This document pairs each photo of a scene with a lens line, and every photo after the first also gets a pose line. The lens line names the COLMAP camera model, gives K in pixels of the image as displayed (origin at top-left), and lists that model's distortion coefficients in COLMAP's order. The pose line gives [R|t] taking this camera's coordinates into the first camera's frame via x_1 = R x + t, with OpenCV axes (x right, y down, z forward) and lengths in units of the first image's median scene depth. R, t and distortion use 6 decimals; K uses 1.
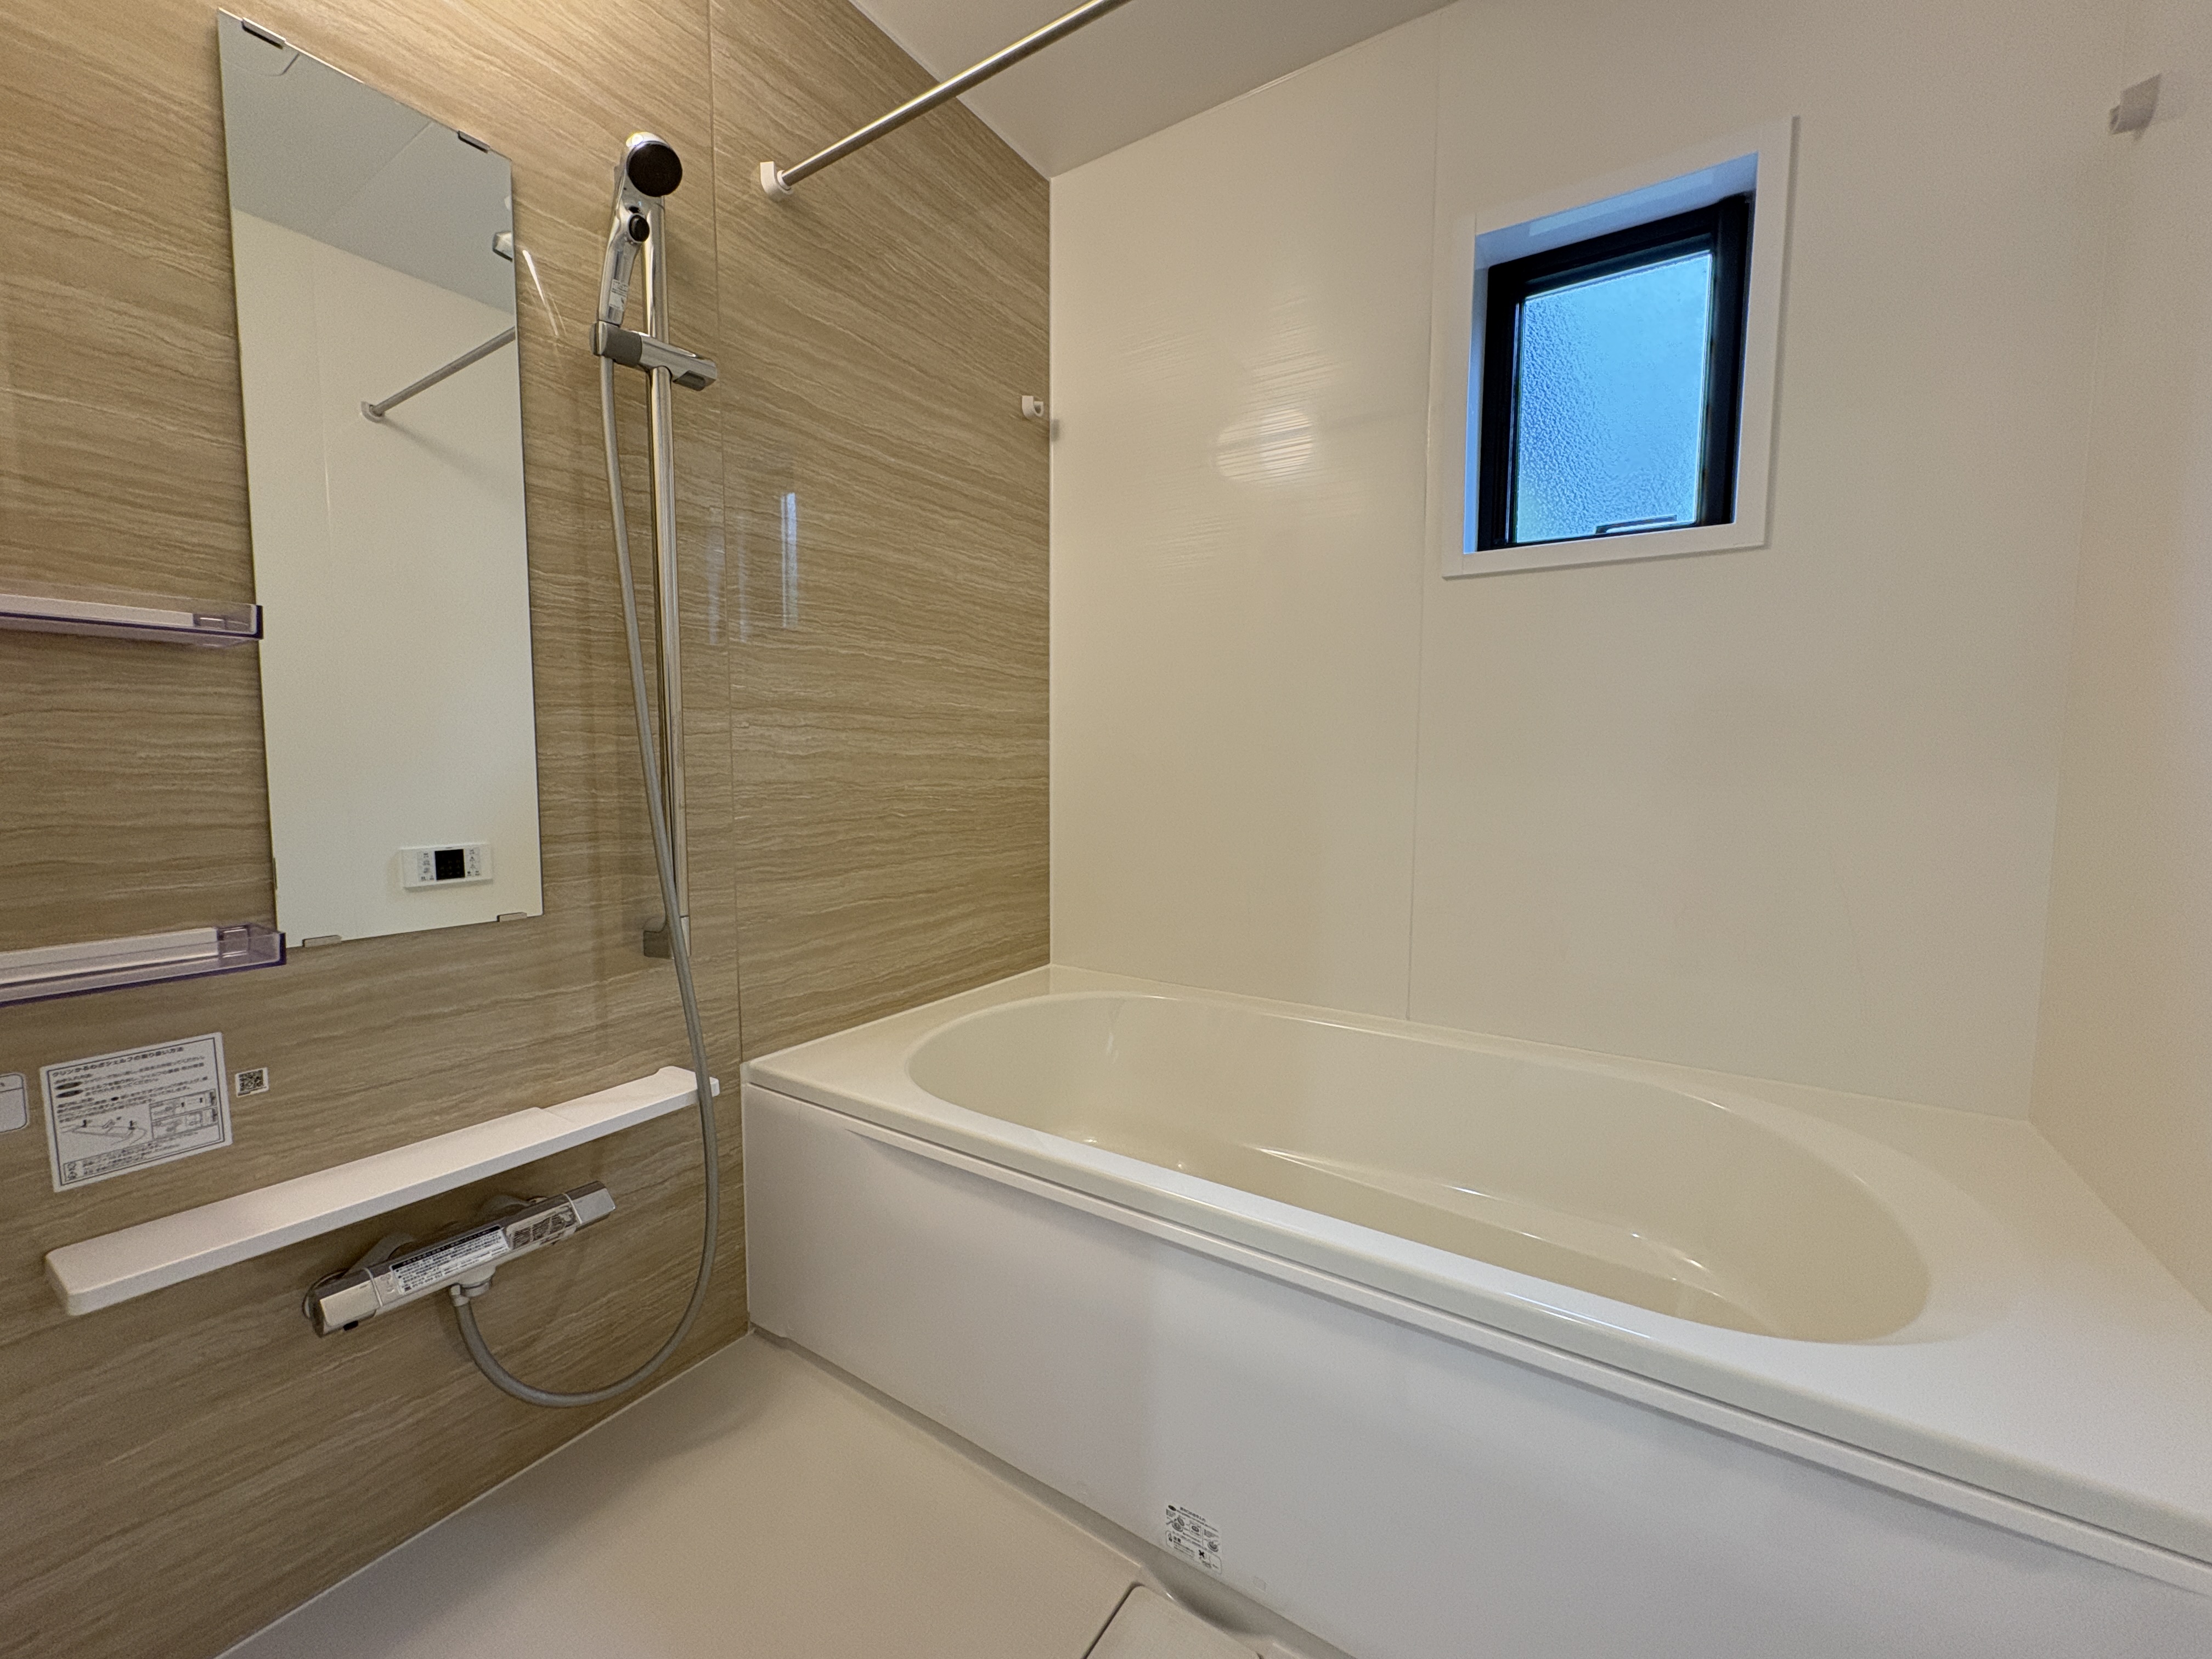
lens RADIAL K [[880.1, 0, 1107.0], [0, 880.1, 838.1], [0, 0, 1]] dist [0.001696, 0.000086]
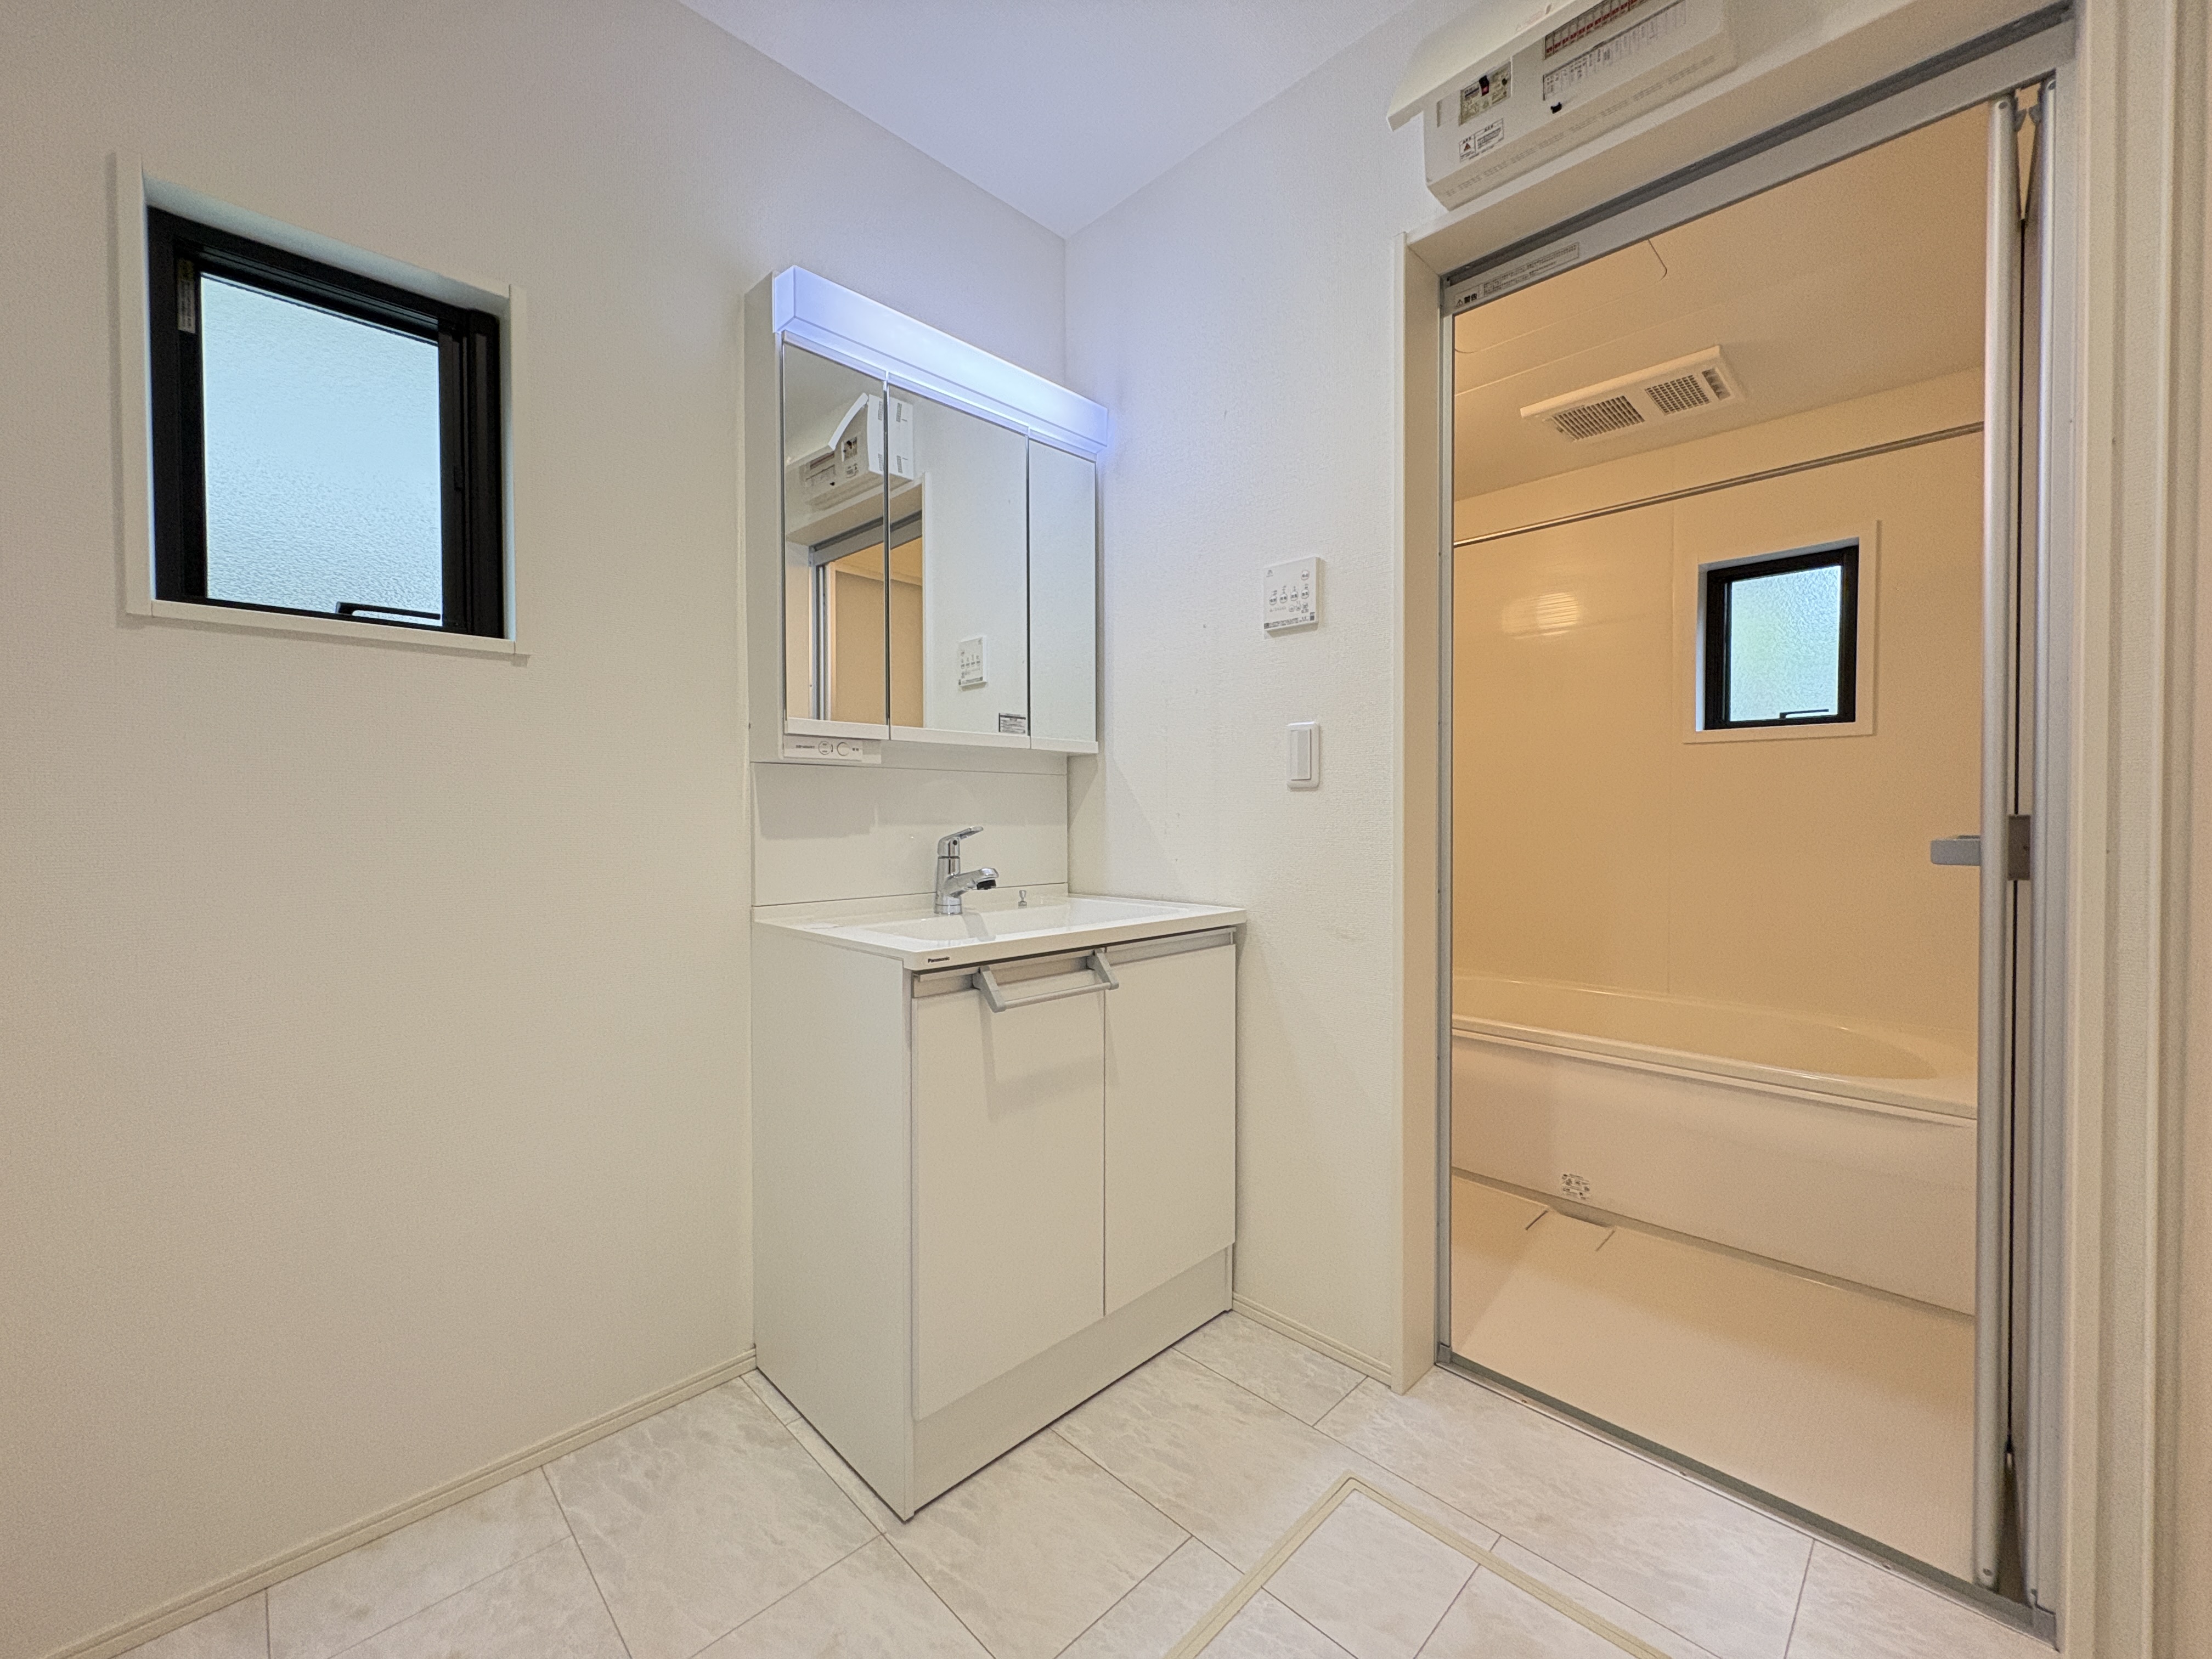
lens RADIAL K [[880.1, 0, 1100.8], [0, 880.1, 821.6], [0, 0, 1]] dist [0.001696, 0.000086]
pose [[0.976088, 0.002490, -0.217363, -0.413867], [-0.019090, 0.997053, -0.074304, 0.027169], [0.216537, 0.076677, 0.973259, -1.056700]]
